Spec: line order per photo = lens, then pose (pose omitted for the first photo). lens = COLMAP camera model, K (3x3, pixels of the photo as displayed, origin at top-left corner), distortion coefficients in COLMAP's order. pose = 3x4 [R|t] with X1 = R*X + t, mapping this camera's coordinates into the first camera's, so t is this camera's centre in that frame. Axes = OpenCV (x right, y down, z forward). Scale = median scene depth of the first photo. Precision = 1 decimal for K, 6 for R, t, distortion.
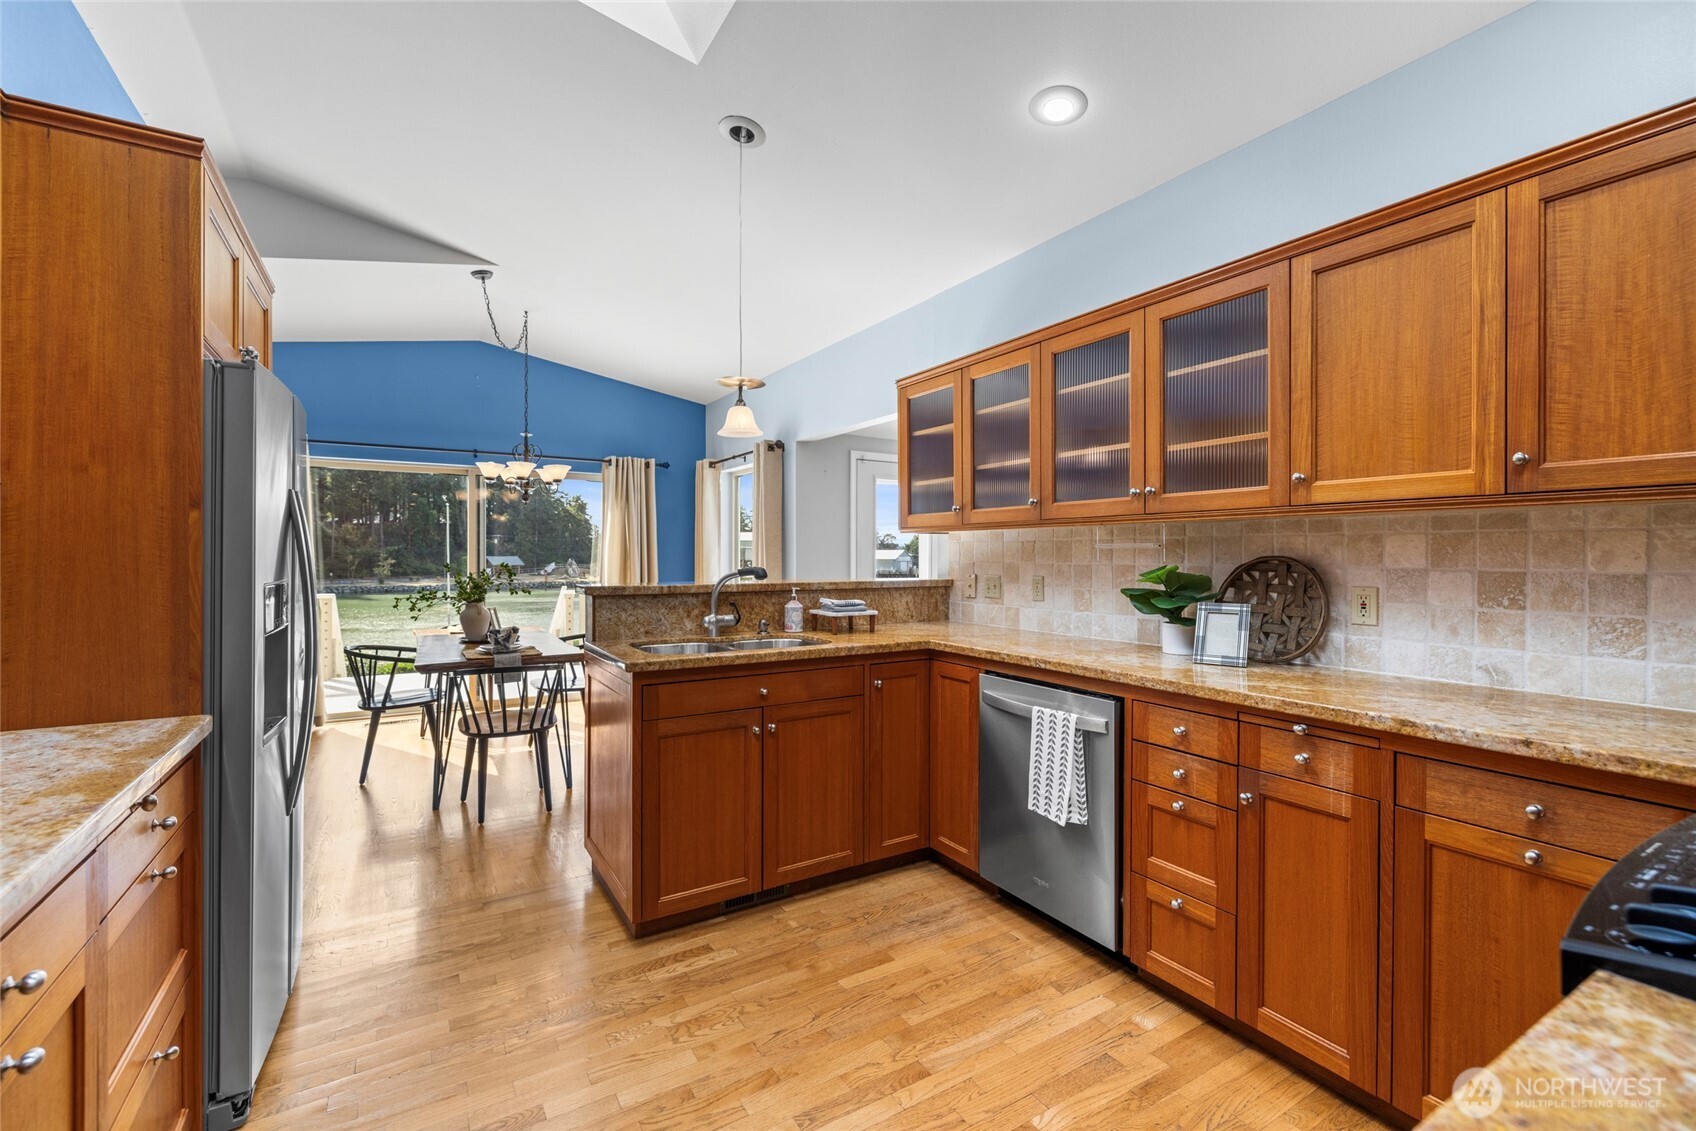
lens RADIAL K [[712.6, 0, 843.6], [0, 712.6, 550.4], [0, 0, 1]] dist [-0.001801, -0.000147]
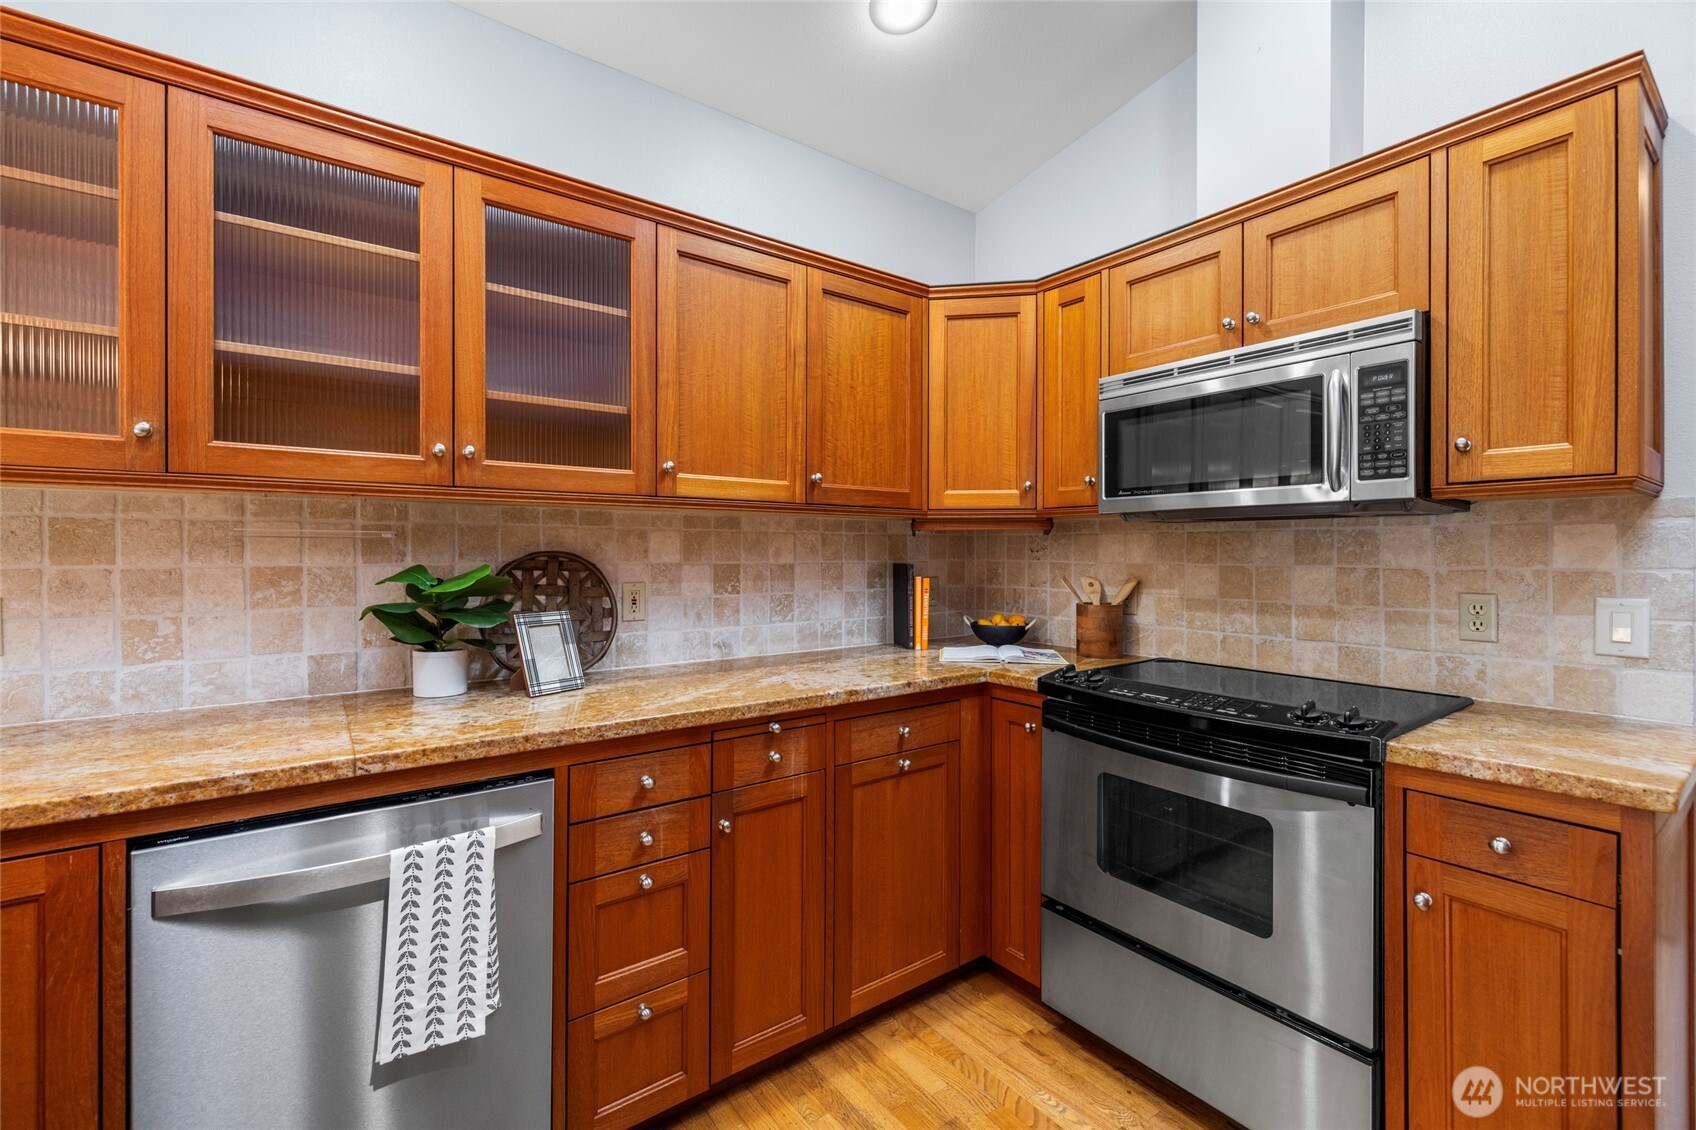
lens RADIAL K [[712.6, 0, 843.6], [0, 712.6, 549.9], [0, 0, 1]] dist [-0.001801, -0.000147]
pose [[-0.077774, -0.000048, 0.996971, -0.291223], [-0.010051, 0.999949, -0.000736, 0.003868], [-0.996920, -0.010078, -0.077771, 0.819311]]
